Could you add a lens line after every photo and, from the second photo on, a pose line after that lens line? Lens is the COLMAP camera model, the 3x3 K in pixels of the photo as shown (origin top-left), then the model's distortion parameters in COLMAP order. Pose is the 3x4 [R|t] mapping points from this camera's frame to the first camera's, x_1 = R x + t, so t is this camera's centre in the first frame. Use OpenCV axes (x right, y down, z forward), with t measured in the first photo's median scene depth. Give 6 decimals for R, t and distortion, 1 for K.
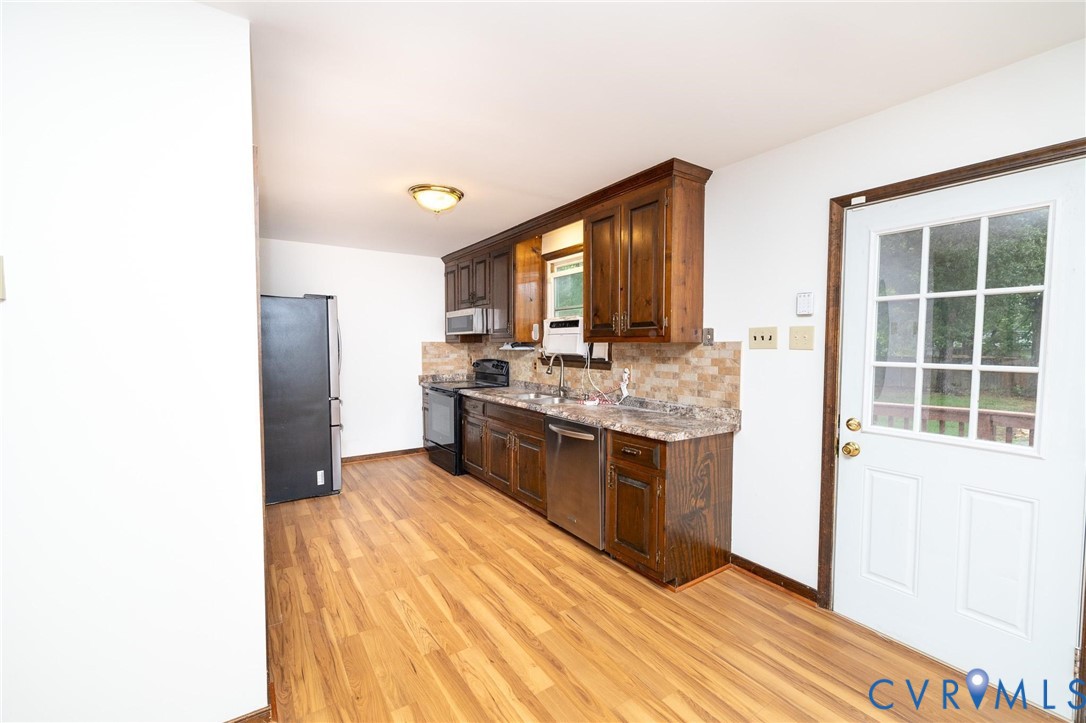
lens RADIAL K [[450.1, 0, 550.5], [0, 450.1, 366.3], [0, 0, 1]] dist [-0.000074, -0.000067]
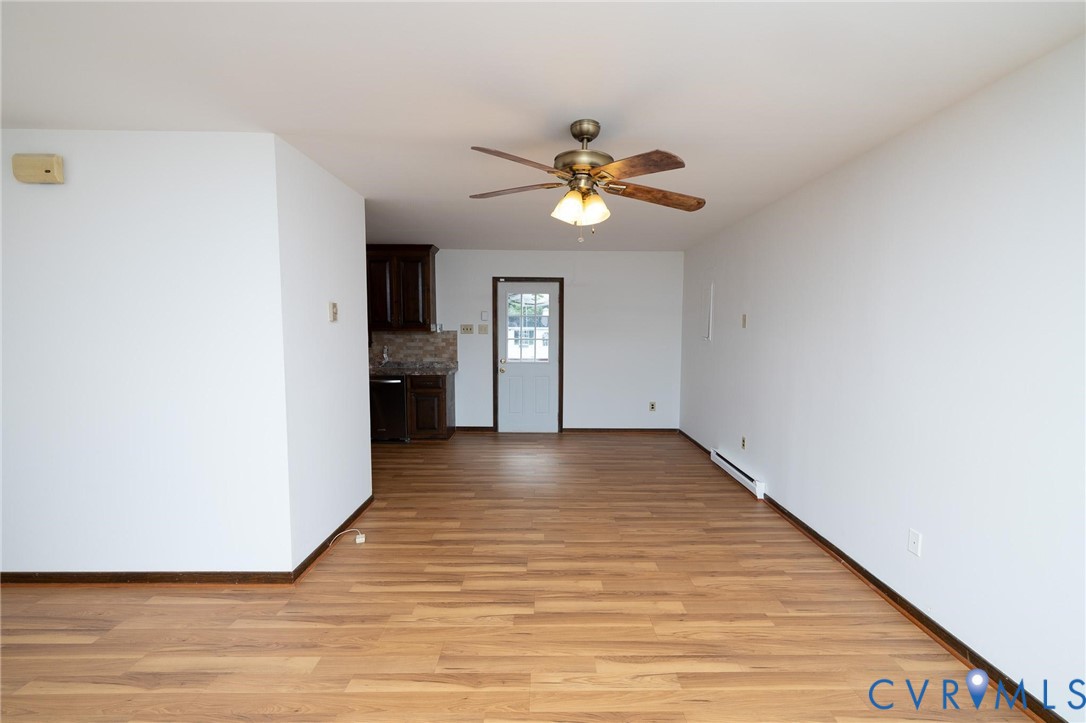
lens RADIAL K [[452.9, 0, 543.0], [0, 452.9, 361.5], [0, 0, 1]] dist [-0.001765, -0.000450]
pose [[0.557884, -0.069331, 0.827018, -0.995610], [0.038278, 0.997594, 0.057809, -0.012535], [-0.829036, -0.000594, 0.559195, -0.504311]]
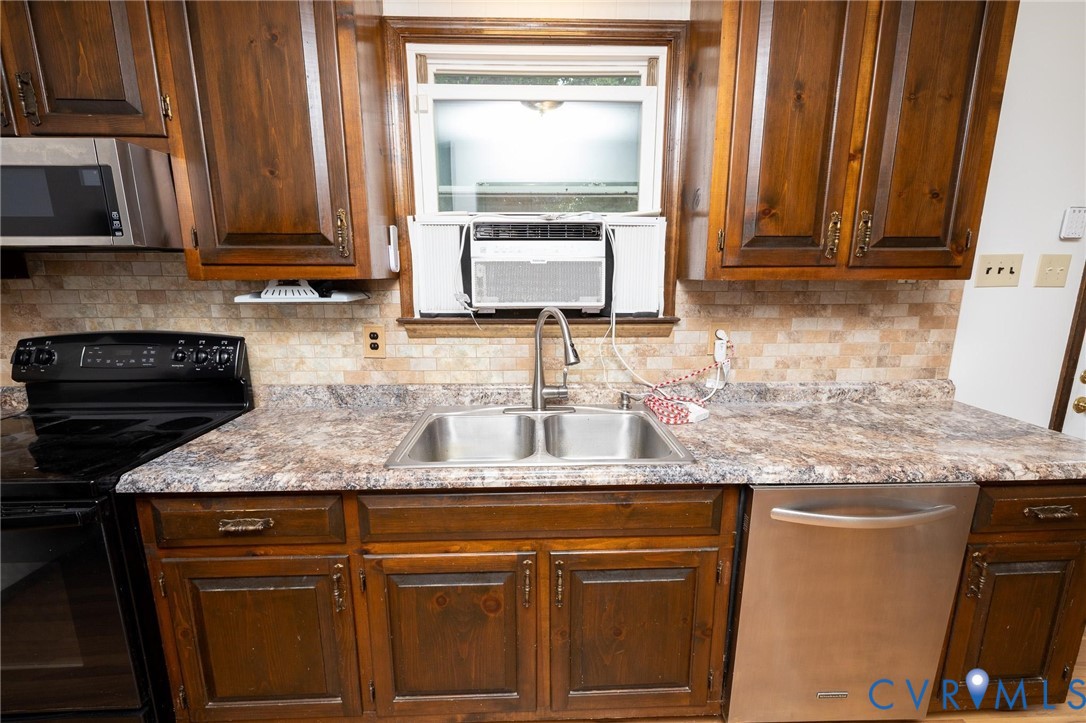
lens RADIAL K [[452.9, 0, 543.0], [0, 452.9, 361.5], [0, 0, 1]] dist [-0.001765, -0.000450]
pose [[0.540740, -0.173233, 0.823159, -0.380705], [0.044563, 0.983090, 0.177616, -0.062866], [-0.840008, -0.059362, 0.539316, 0.949233]]
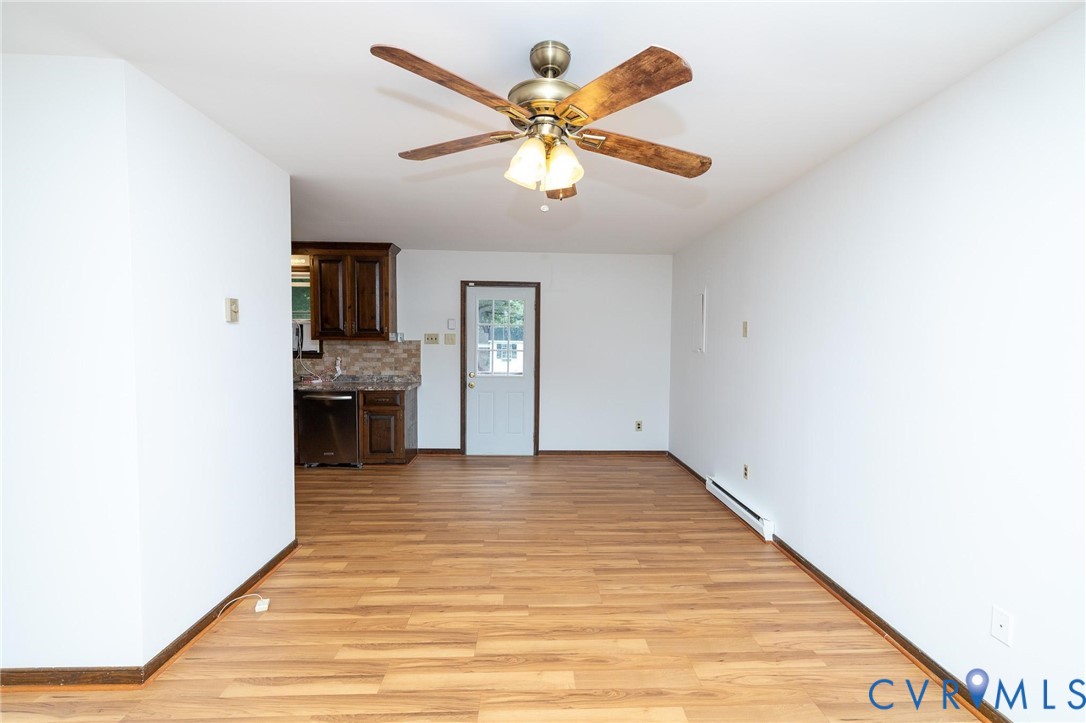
lens RADIAL K [[452.9, 0, 543.0], [0, 452.9, 361.5], [0, 0, 1]] dist [-0.001765, -0.000450]
pose [[0.531170, -0.039943, 0.846323, -0.811648], [0.032529, 0.999113, 0.026738, 0.002302], [-0.846640, 0.013327, 0.531998, -0.429994]]
